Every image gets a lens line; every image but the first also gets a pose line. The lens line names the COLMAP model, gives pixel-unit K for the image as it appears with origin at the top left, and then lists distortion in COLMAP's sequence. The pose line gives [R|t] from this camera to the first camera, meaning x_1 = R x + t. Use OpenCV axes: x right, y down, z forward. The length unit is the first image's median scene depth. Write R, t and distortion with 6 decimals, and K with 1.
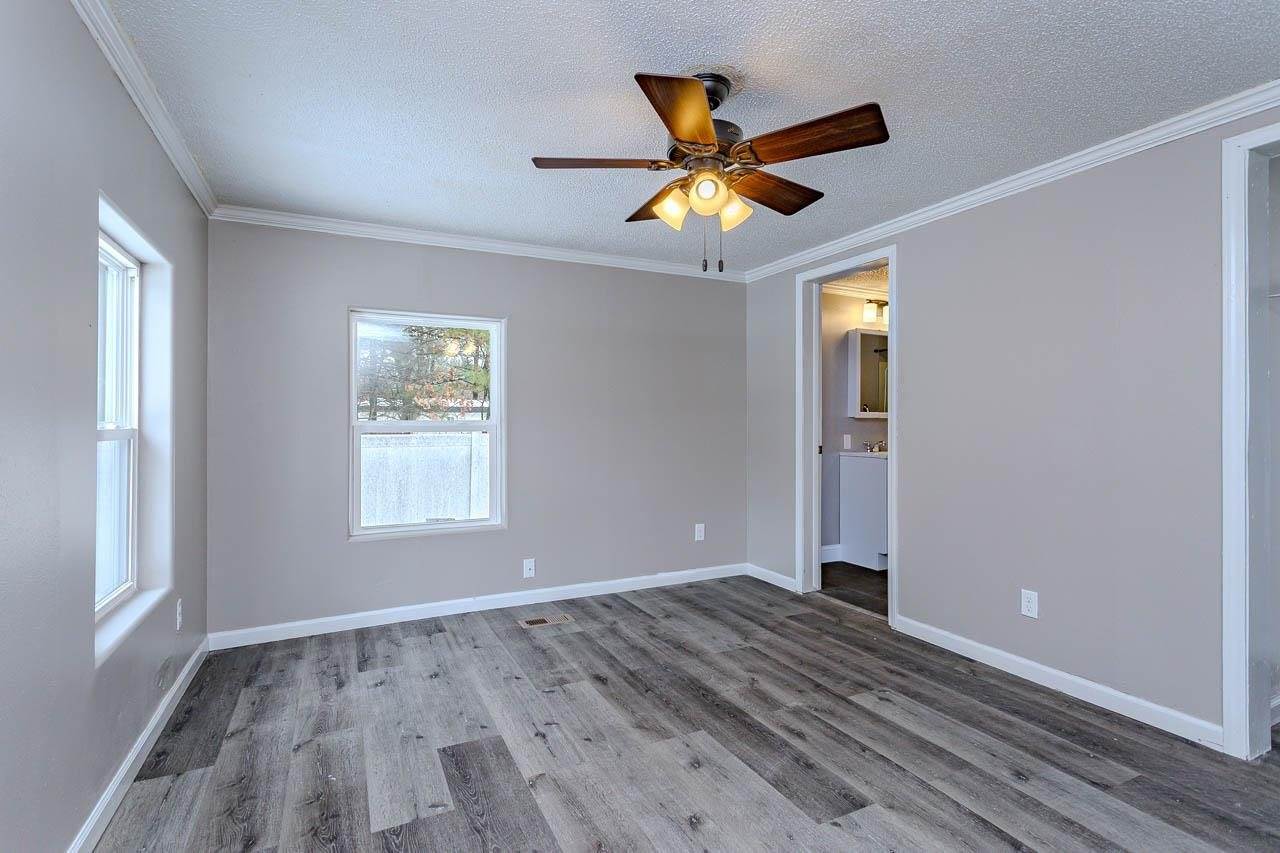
lens RADIAL K [[612.7, 0, 640.0], [0, 612.7, 426.5], [0, 0, 1]] dist [0.002849, 0.001483]
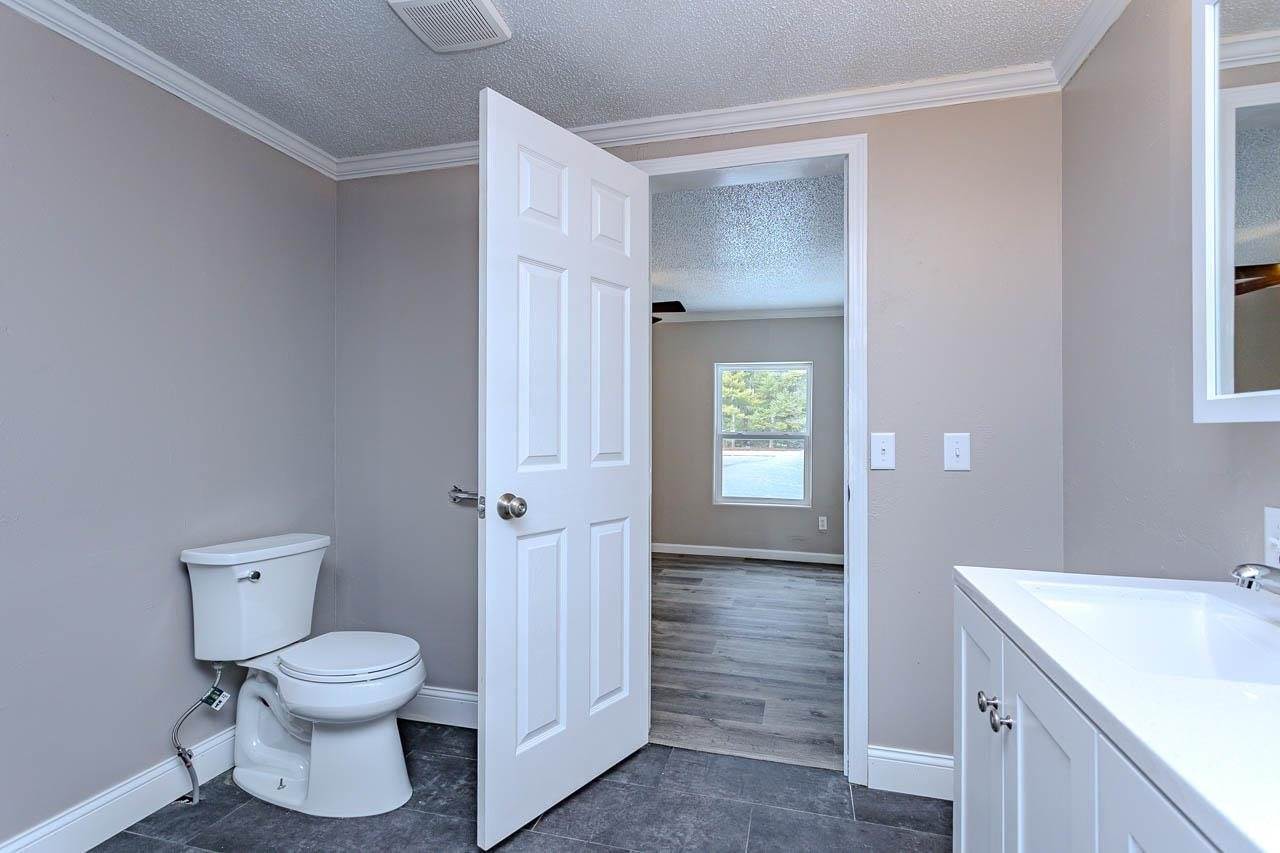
lens RADIAL K [[612.7, 0, 640.0], [0, 612.7, 426.5], [0, 0, 1]] dist [0.002849, 0.001483]
pose [[-0.672987, -0.008402, -0.739607, 1.100633], [-0.009855, 0.999949, -0.002392, -0.017439], [0.739589, 0.005679, -0.673035, 1.725401]]
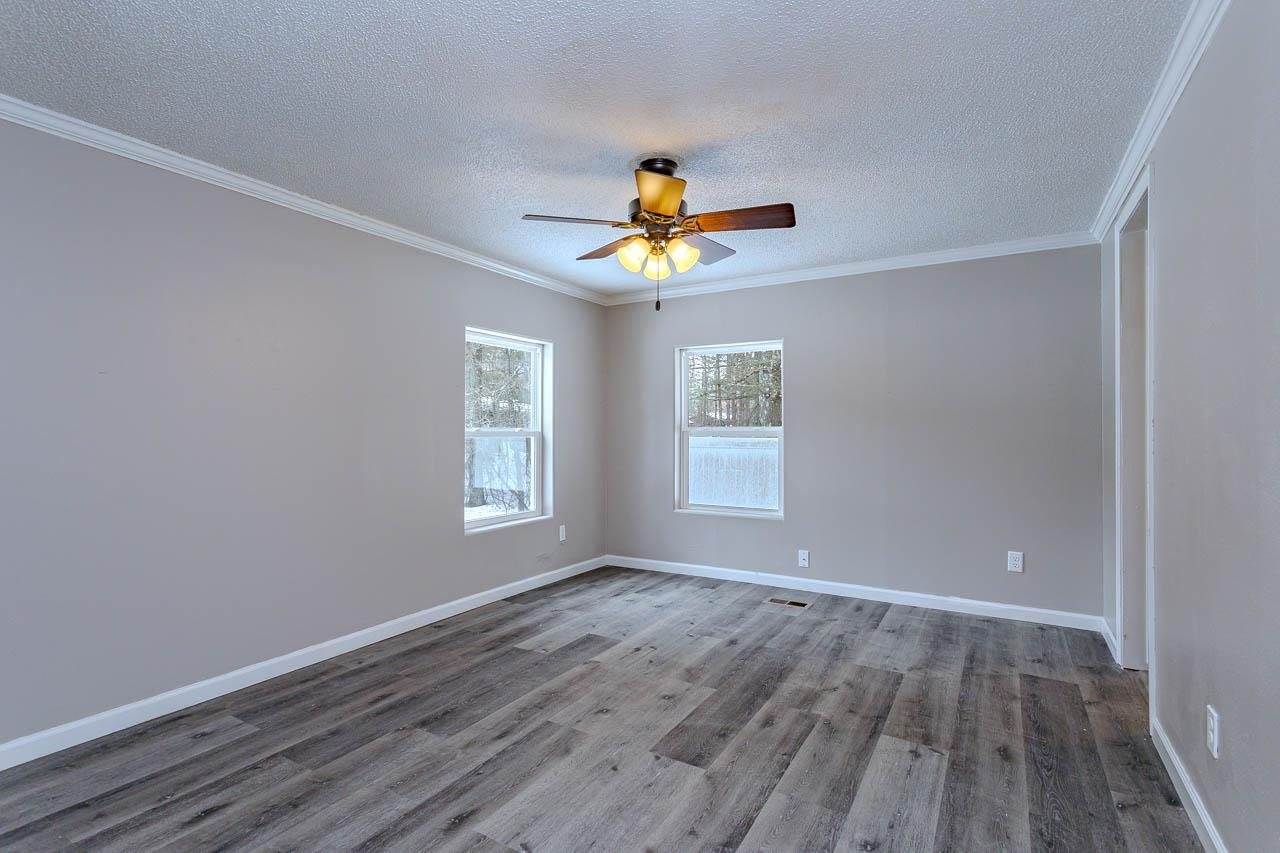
lens RADIAL K [[612.7, 0, 640.0], [0, 612.7, 426.5], [0, 0, 1]] dist [0.002849, 0.001483]
pose [[0.535441, -0.000627, -0.844572, 0.805534], [-0.006977, 0.999962, -0.005166, -0.004788], [0.844544, 0.008658, 0.535416, 0.185300]]
